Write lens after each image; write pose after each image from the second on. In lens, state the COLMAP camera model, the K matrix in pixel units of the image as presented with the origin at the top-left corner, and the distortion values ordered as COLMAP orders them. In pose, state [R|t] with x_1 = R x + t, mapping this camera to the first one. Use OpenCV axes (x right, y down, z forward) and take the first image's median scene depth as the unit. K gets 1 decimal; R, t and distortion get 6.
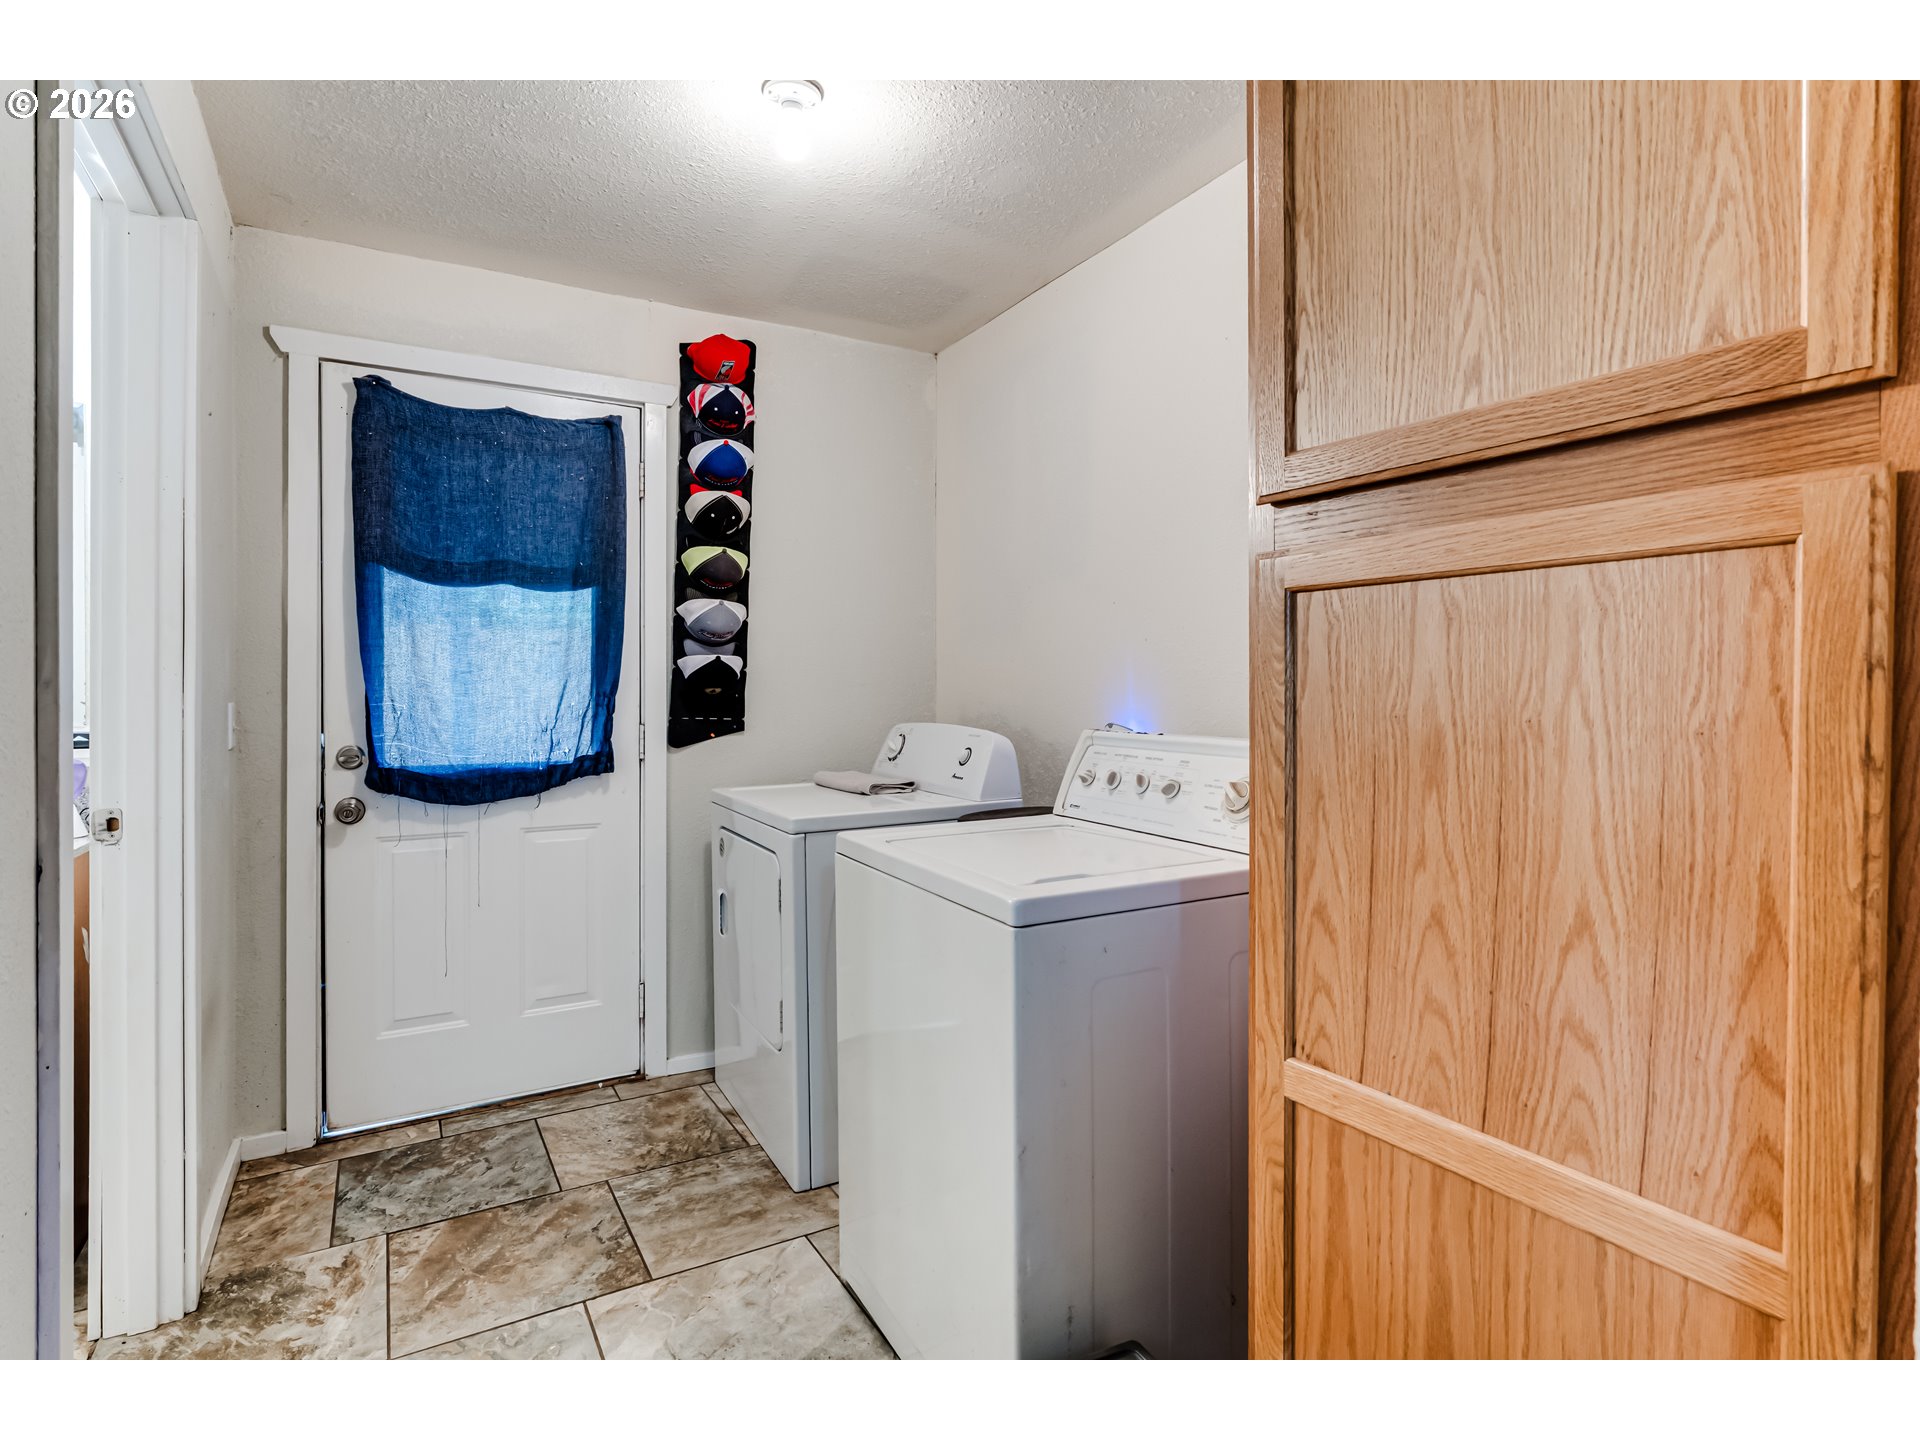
lens RADIAL K [[962.5, 0, 947.8], [0, 962.5, 700.8], [0, 0, 1]] dist [-0.000900, -0.000010]
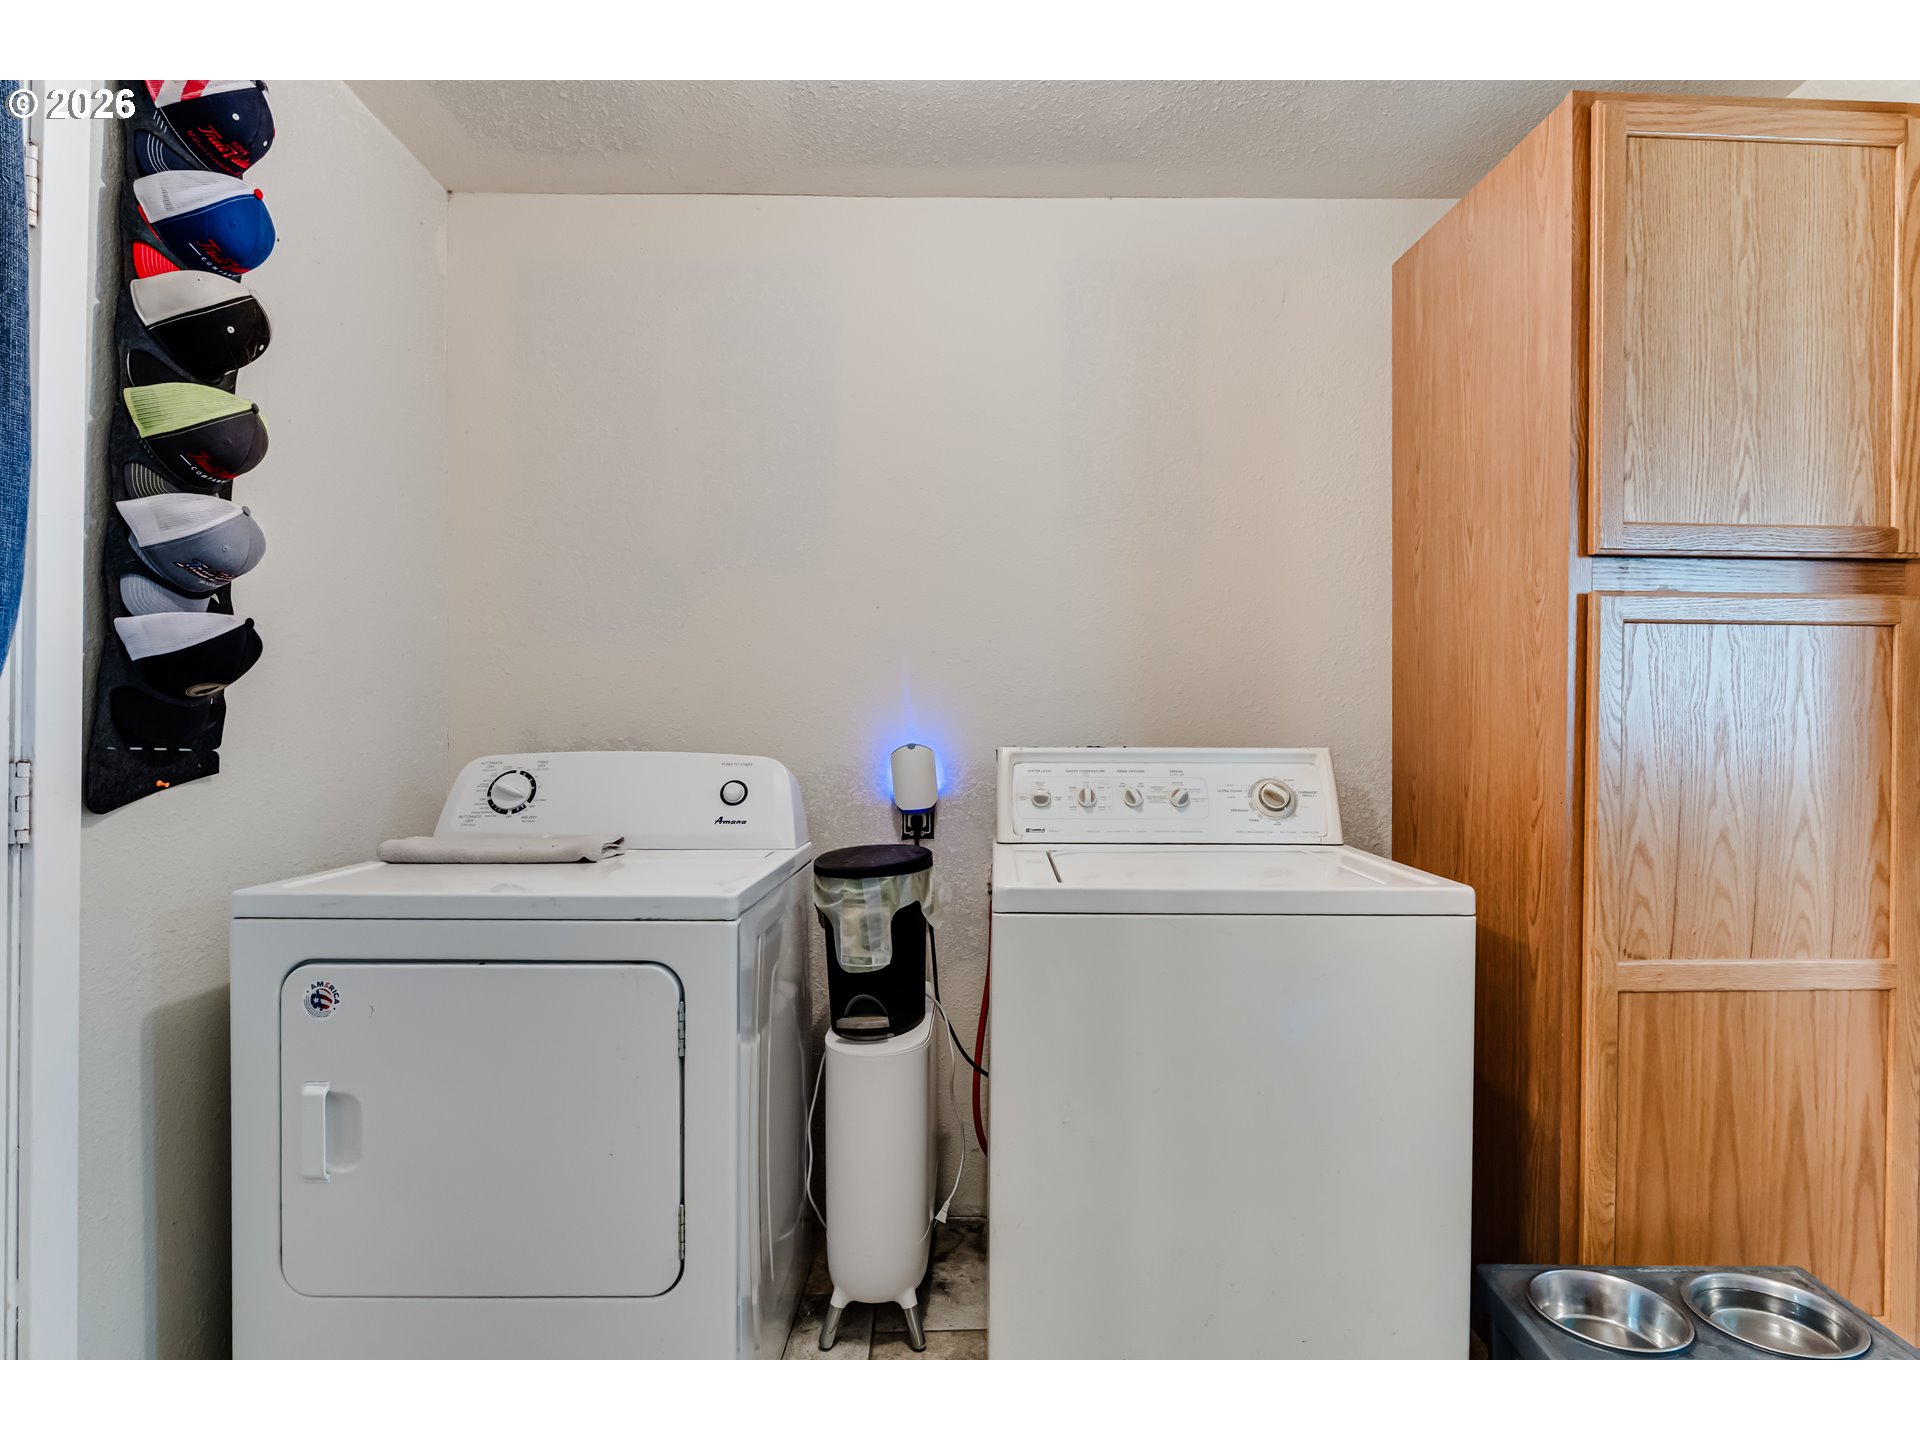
lens RADIAL K [[1033.8, 0, 965.2], [0, 1033.8, 734.9], [0, 0, 1]] dist [-0.003266, -0.000390]
pose [[0.477500, 0.005802, 0.878613, -1.611414], [0.008695, 0.999898, -0.011328, 0.066610], [-0.878589, 0.013048, 0.477400, 1.294258]]
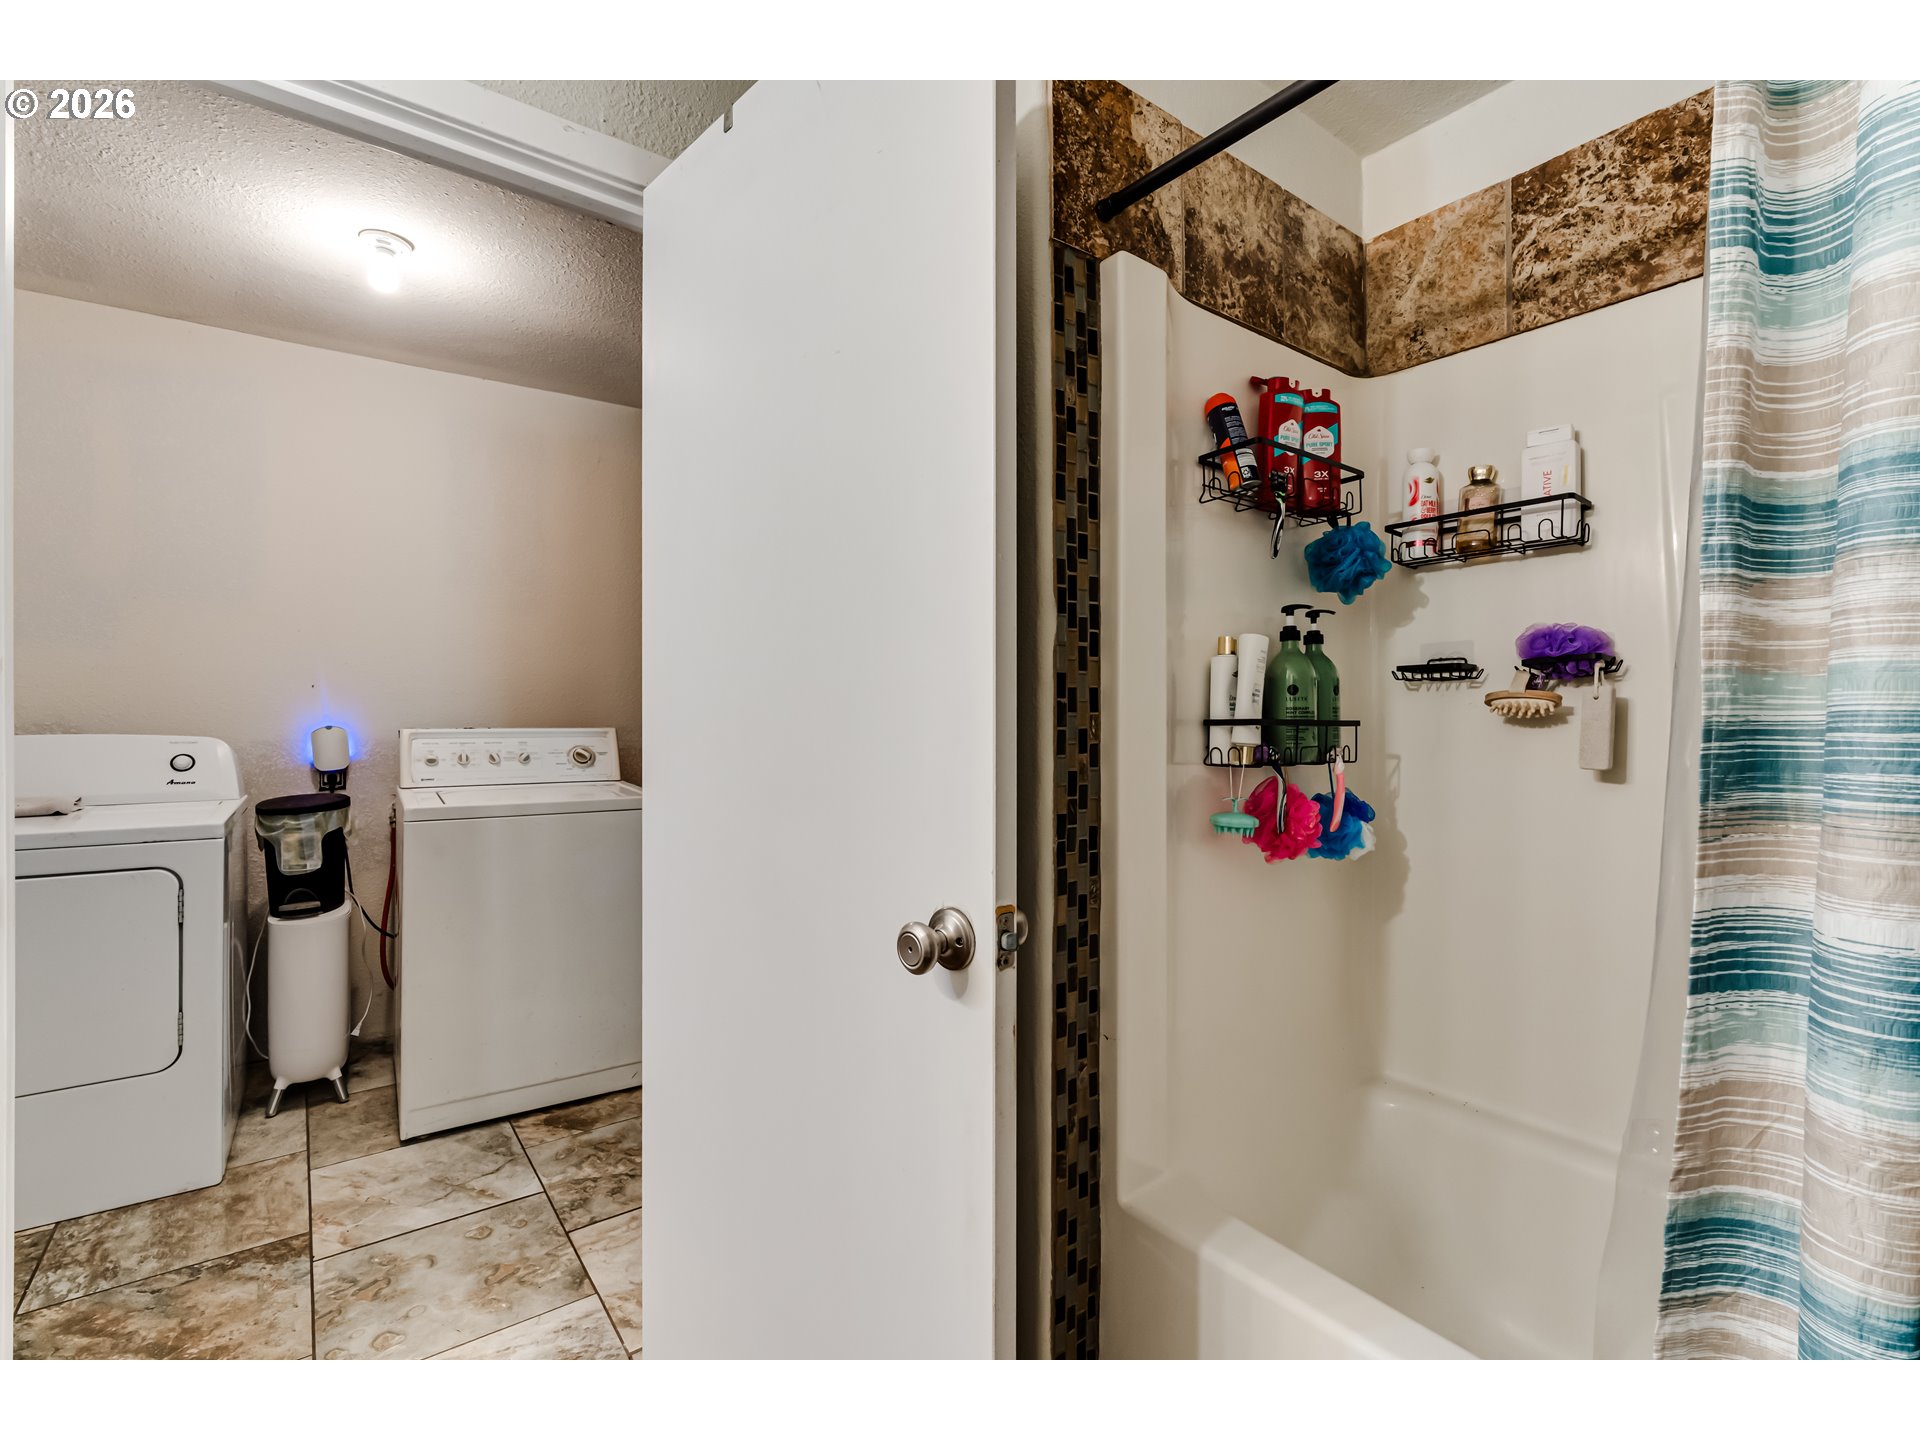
lens RADIAL K [[875.5, 0, 955.7], [0, 875.5, 713.3], [0, 0, 1]] dist [-0.001117, -0.000303]
pose [[-0.122944, -0.006676, 0.992391, -2.823083], [0.003229, 0.999969, 0.007127, 0.000338], [-0.992408, 0.004080, -0.122918, 0.776955]]
